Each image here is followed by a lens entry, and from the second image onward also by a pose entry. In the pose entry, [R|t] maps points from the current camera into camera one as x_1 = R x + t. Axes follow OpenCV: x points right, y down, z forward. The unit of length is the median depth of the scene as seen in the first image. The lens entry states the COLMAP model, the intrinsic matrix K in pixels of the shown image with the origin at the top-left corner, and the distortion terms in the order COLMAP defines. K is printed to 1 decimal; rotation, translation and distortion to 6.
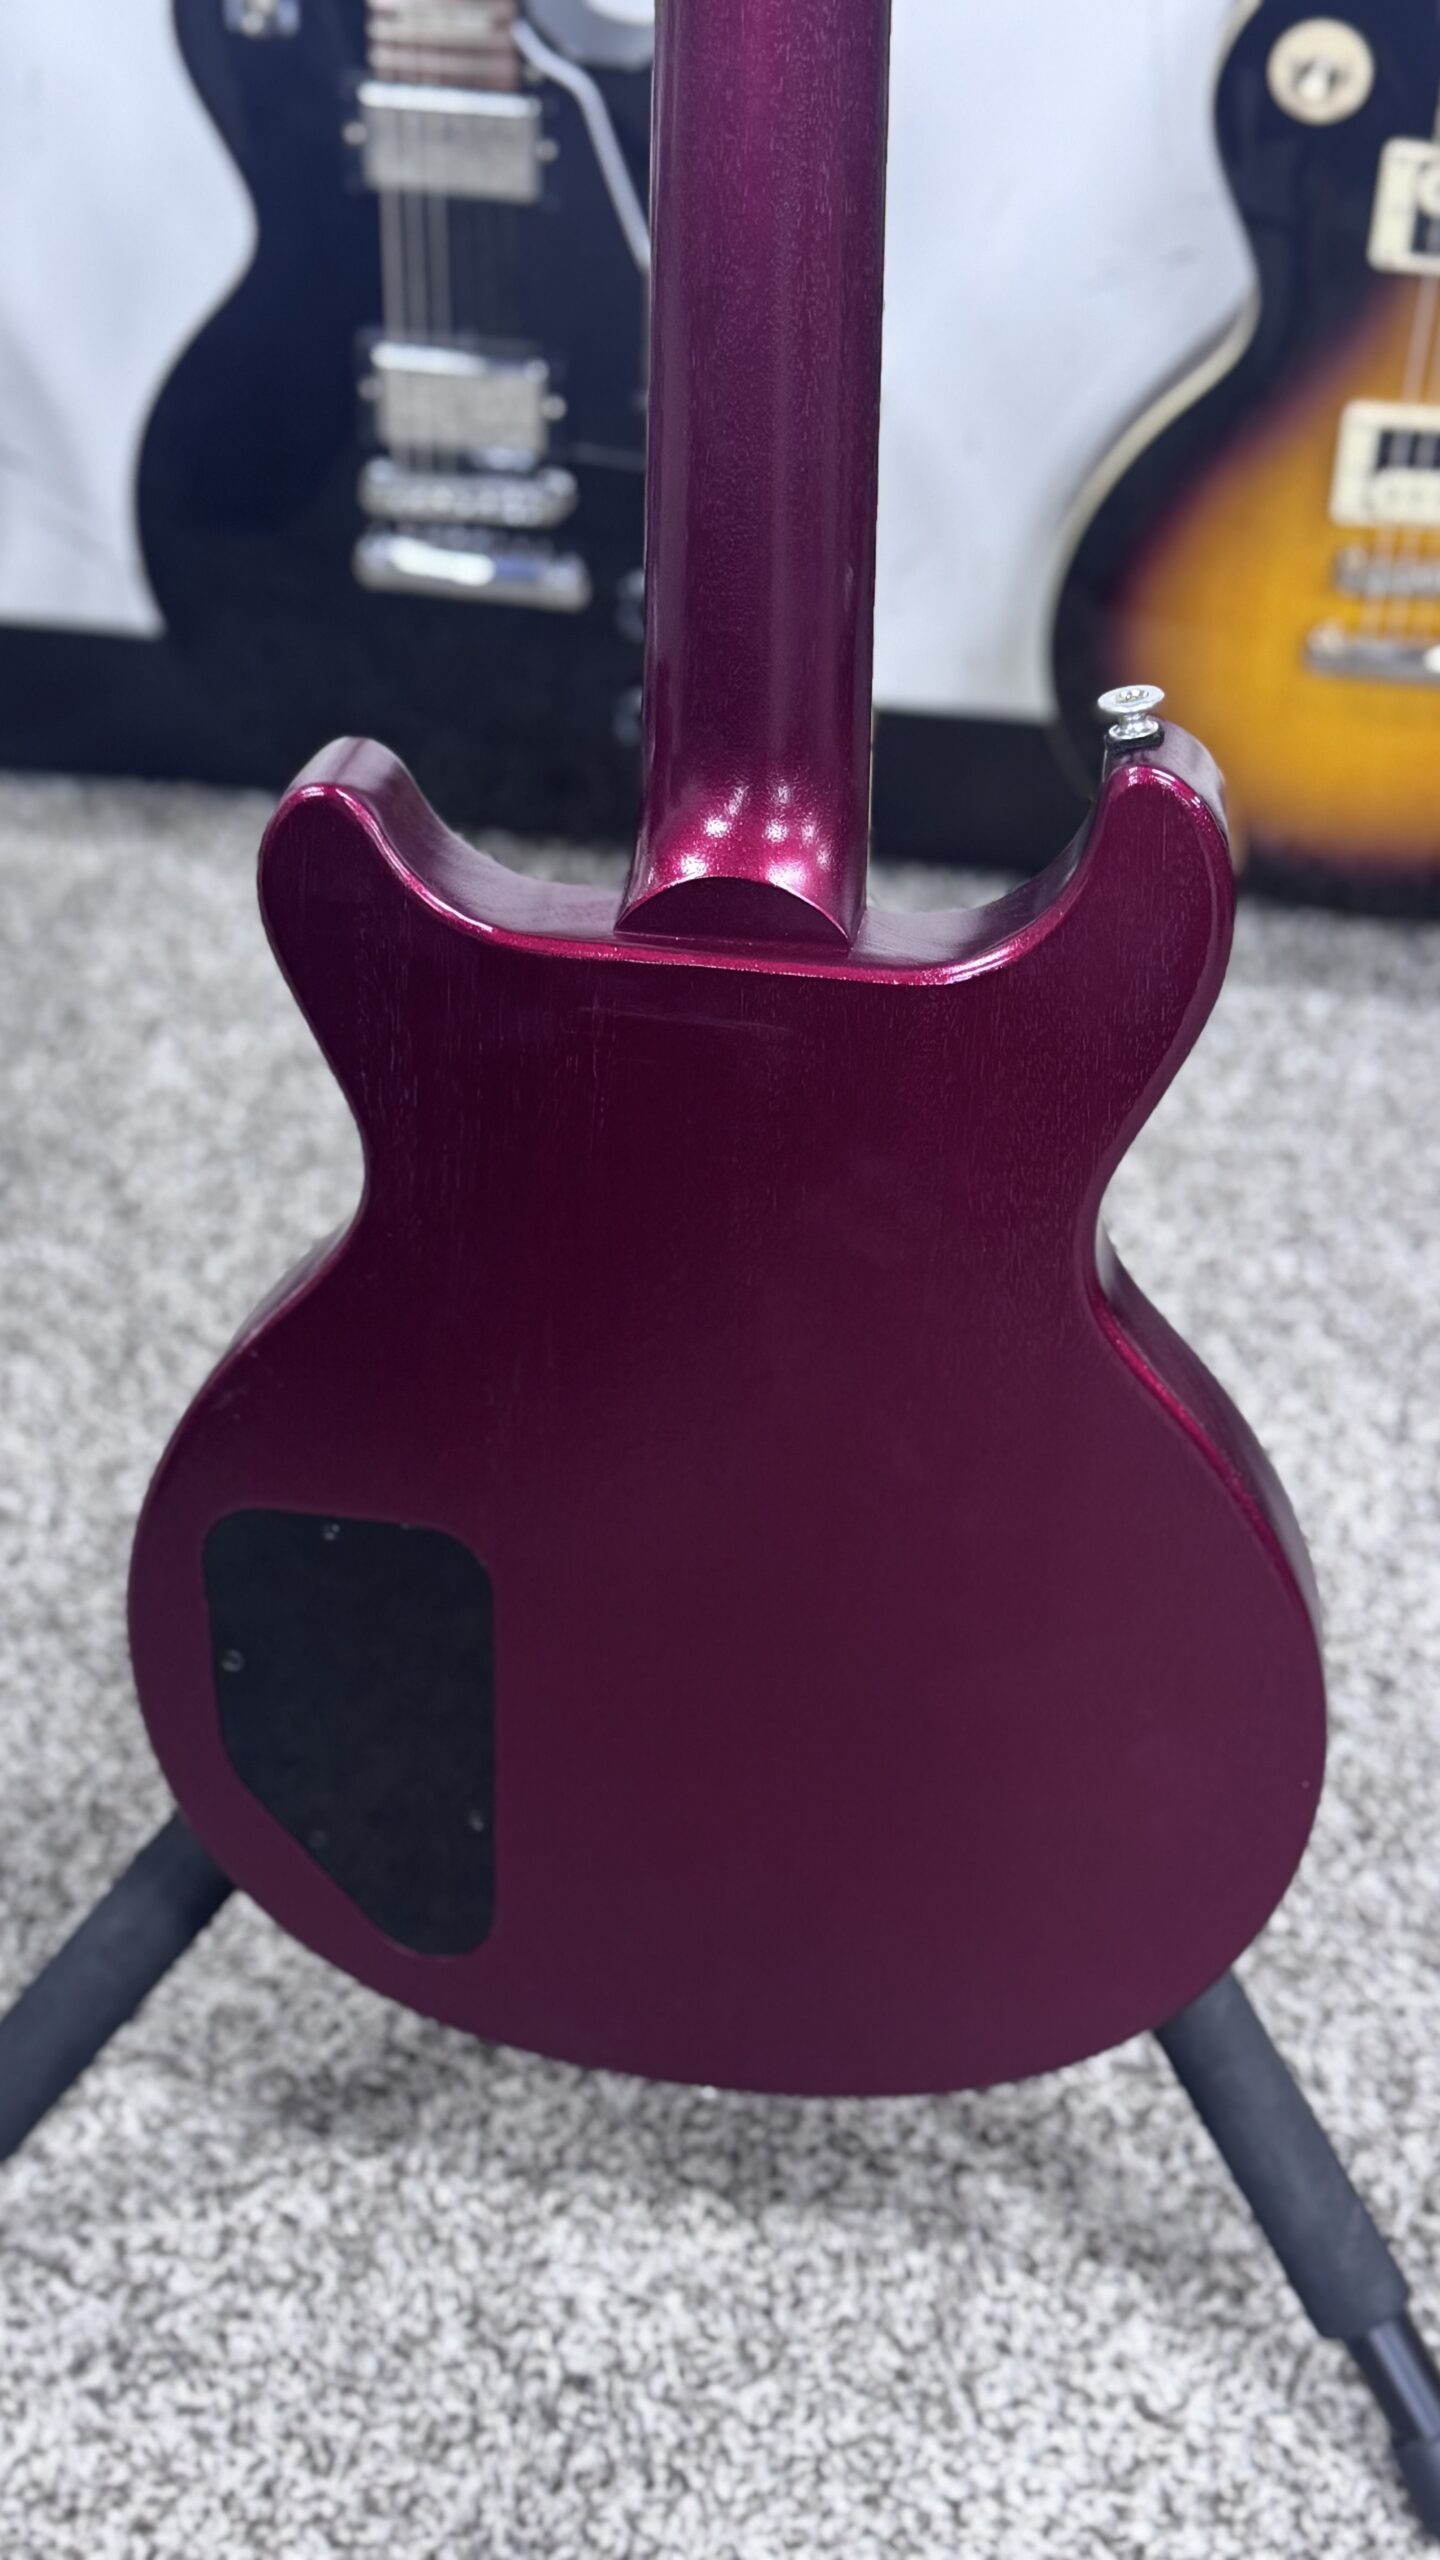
lens RADIAL K [[3180.9, 0, 738.9], [0, 3180.9, 1233.3], [0, 0, 1]] dist [0.101883, -0.006789]
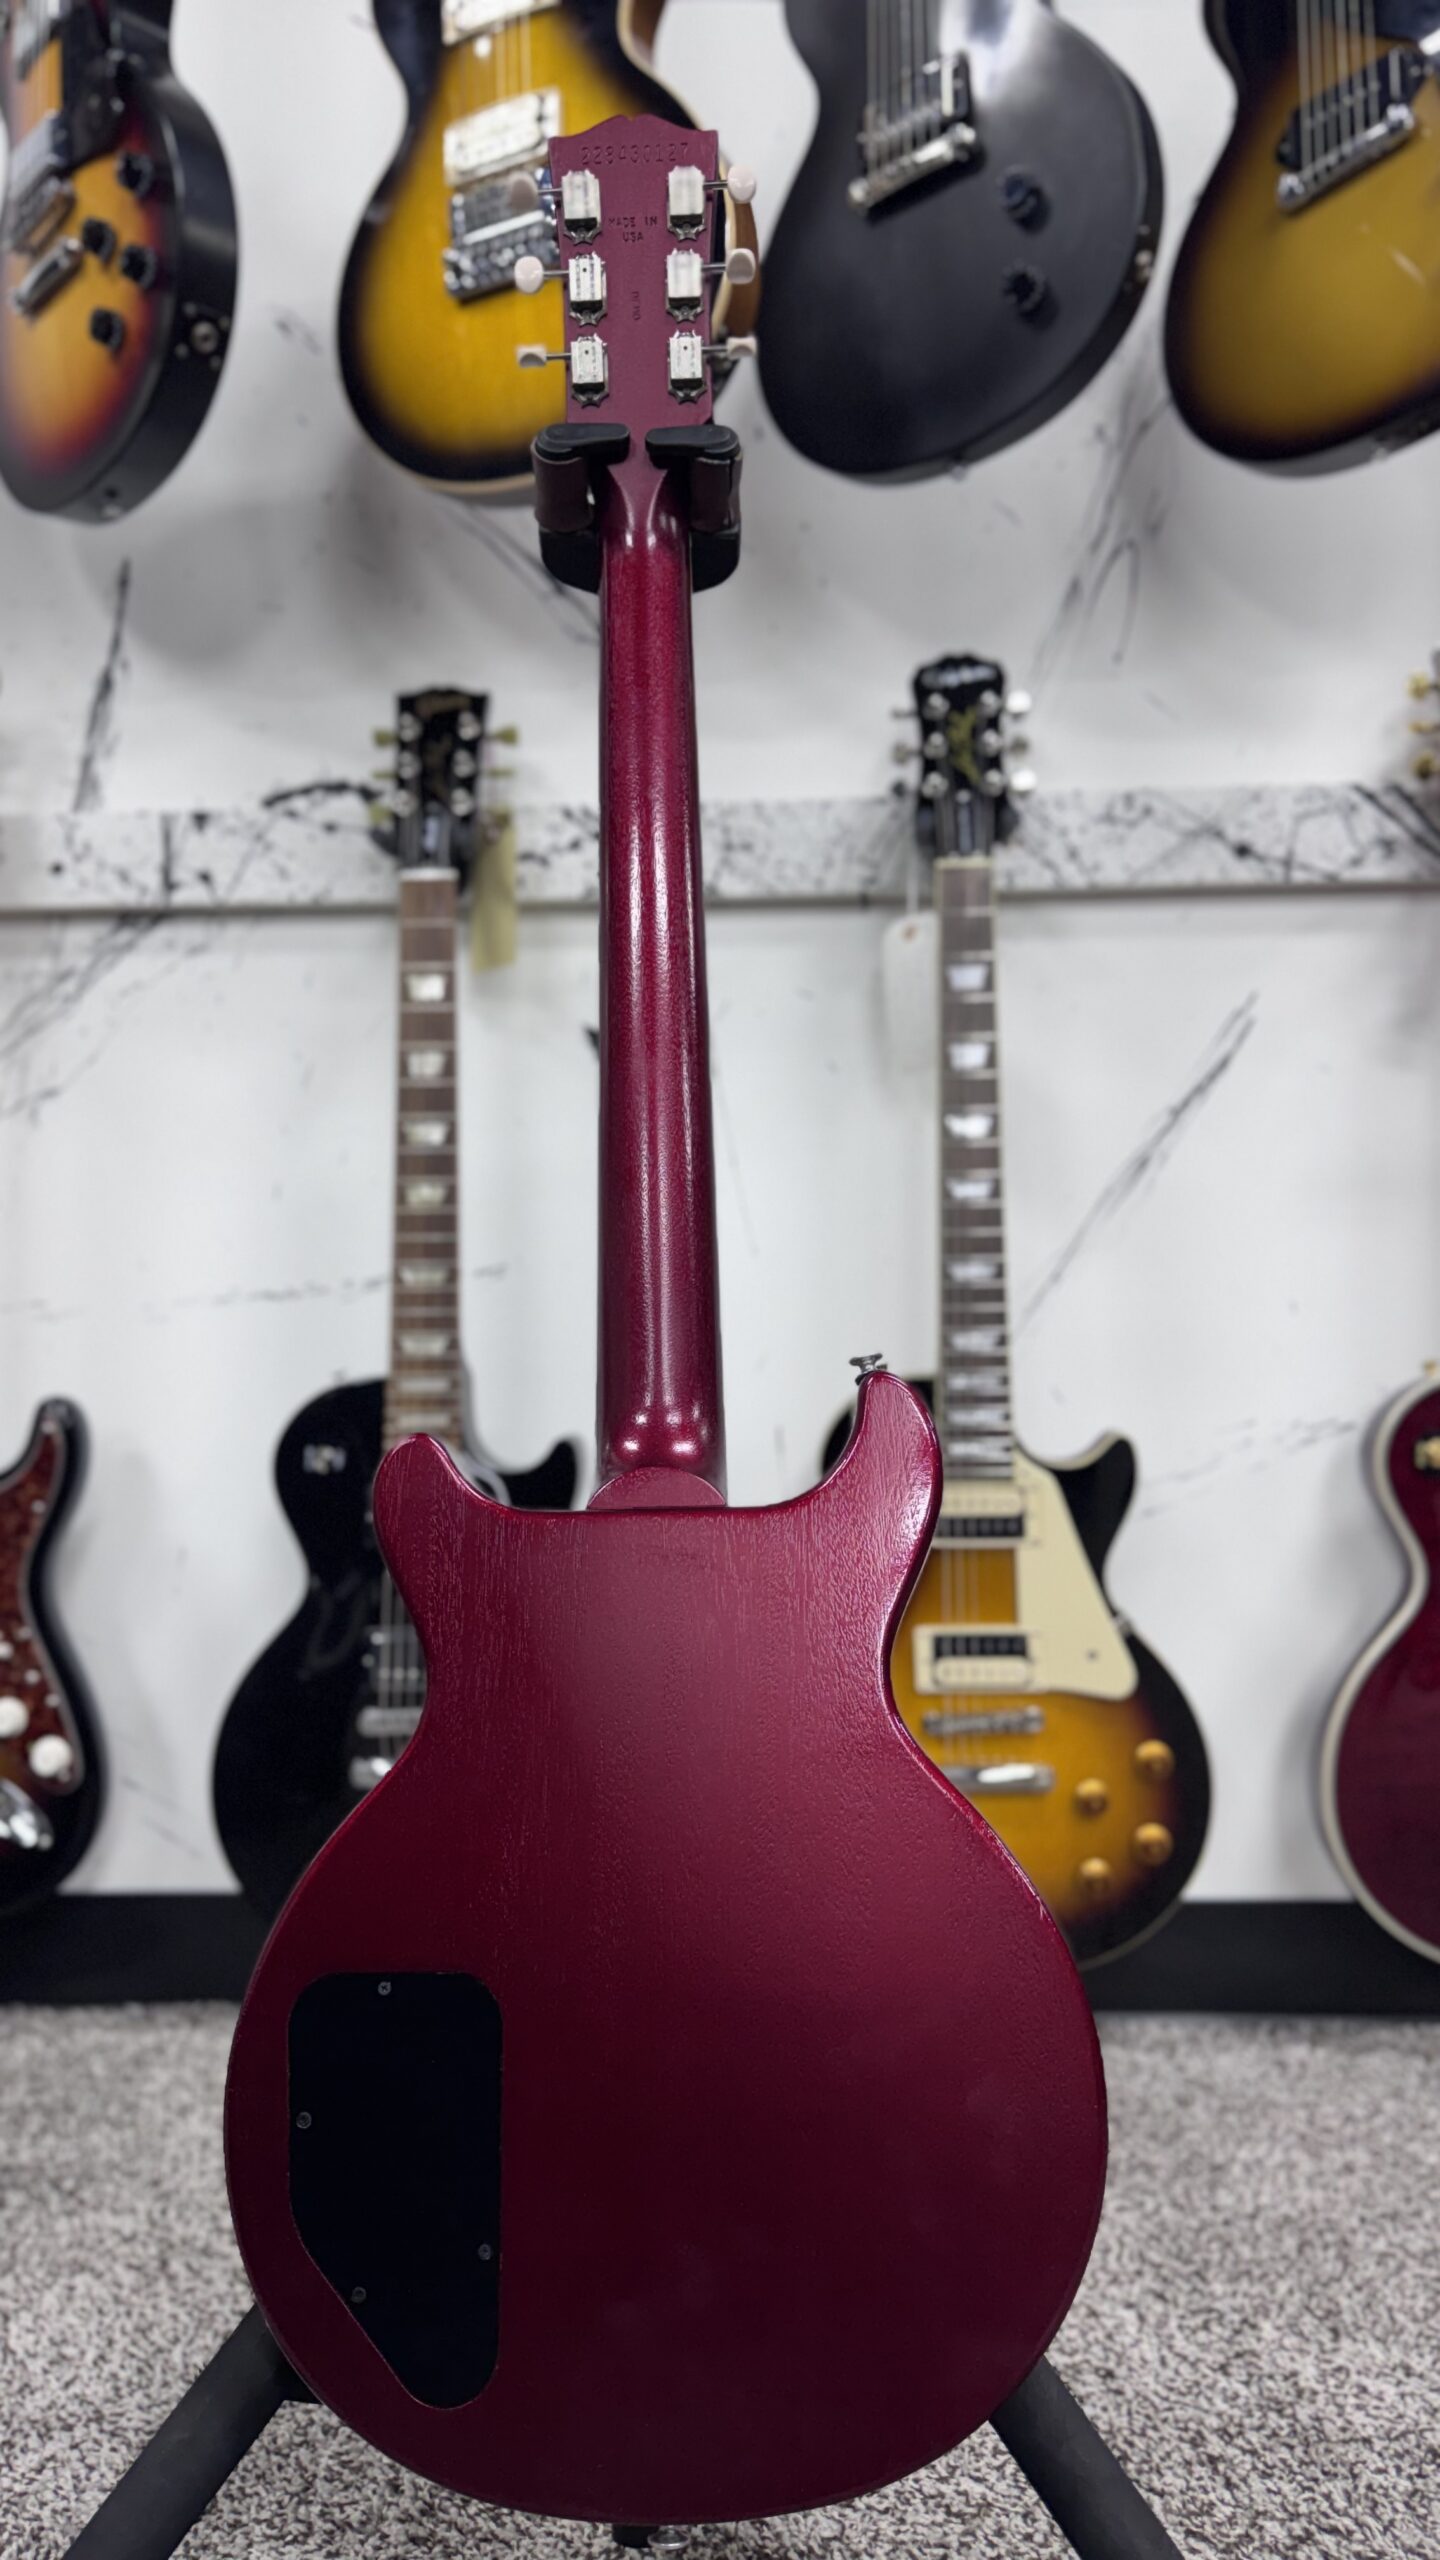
lens RADIAL K [[1796.6, 0, 713.8], [0, 1796.6, 1323.3], [0, 0, 1]] dist [0.084769, -0.093962]
pose [[0.991769, -0.009927, 0.127657, -0.057684], [0.092601, 0.744160, -0.661552, 0.303139], [-0.088430, 0.667927, 0.738954, 0.141393]]
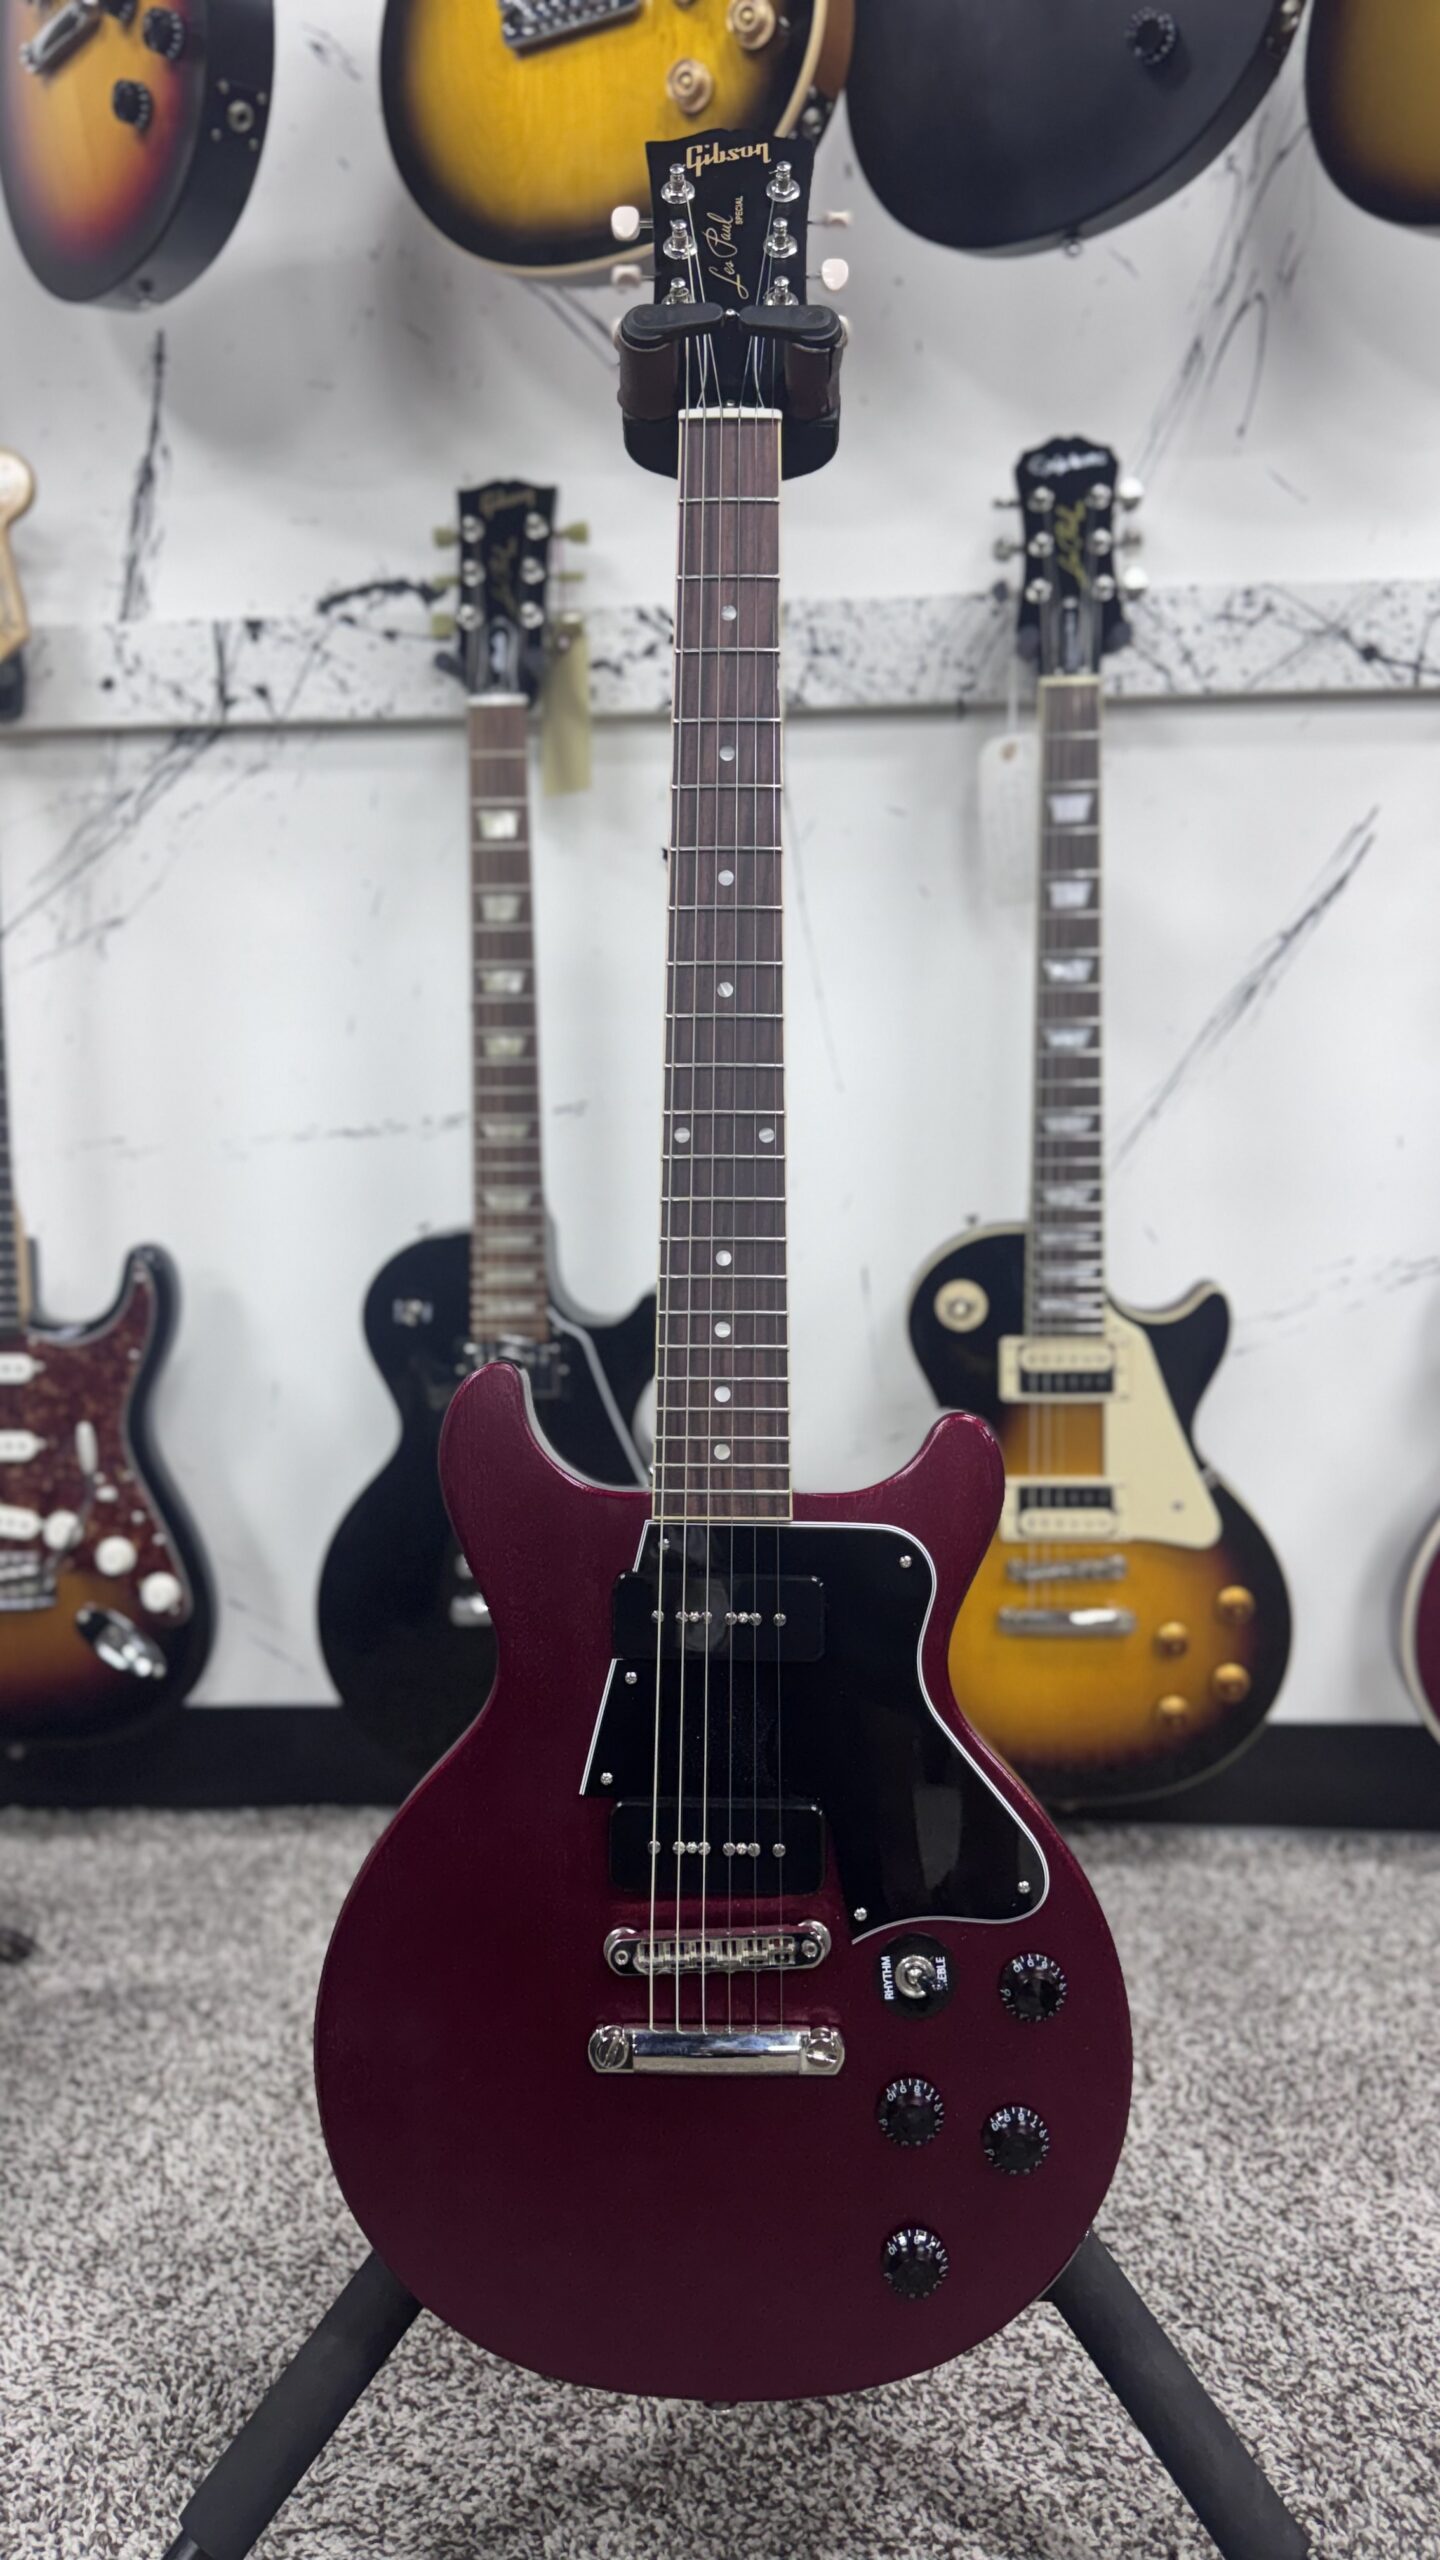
lens RADIAL K [[1862.3, 0, 720.3], [0, 1862.3, 1290.7], [0, 0, 1]] dist [0.102610, -0.146096]
pose [[0.995163, -0.032744, 0.092619, -0.071239], [0.077500, 0.841054, -0.535371, 0.229014], [-0.060367, 0.539959, 0.839524, 0.052748]]
